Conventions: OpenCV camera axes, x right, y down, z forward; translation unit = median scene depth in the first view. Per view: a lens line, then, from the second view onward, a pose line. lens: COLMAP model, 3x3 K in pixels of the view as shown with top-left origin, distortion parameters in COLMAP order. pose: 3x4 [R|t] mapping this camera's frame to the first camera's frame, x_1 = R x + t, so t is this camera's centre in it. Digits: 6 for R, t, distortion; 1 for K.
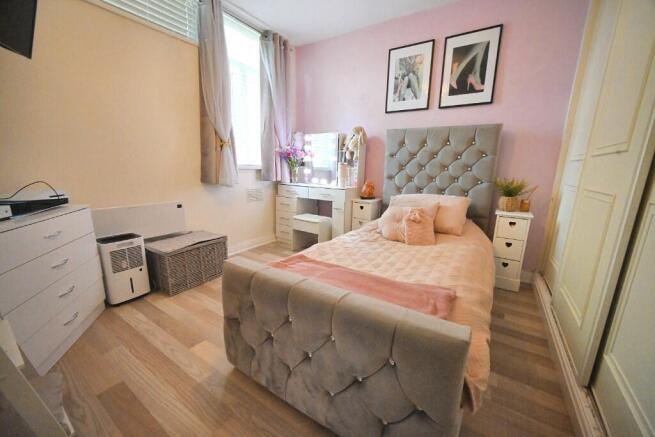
lens RADIAL K [[258.5, 0, 325.7], [0, 258.5, 219.0], [0, 0, 1]] dist [-0.000233, -0.000063]
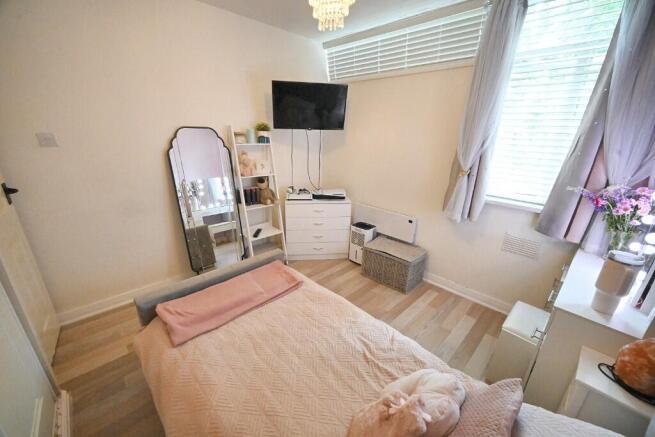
lens RADIAL K [[258.5, 0, 325.7], [0, 258.5, 219.0], [0, 0, 1]] dist [-0.000233, -0.000063]
pose [[-0.209622, 0.290827, -0.933530, 0.752001], [-0.224262, 0.914991, 0.335408, -0.454156], [0.951717, 0.279664, -0.126581, 0.956594]]
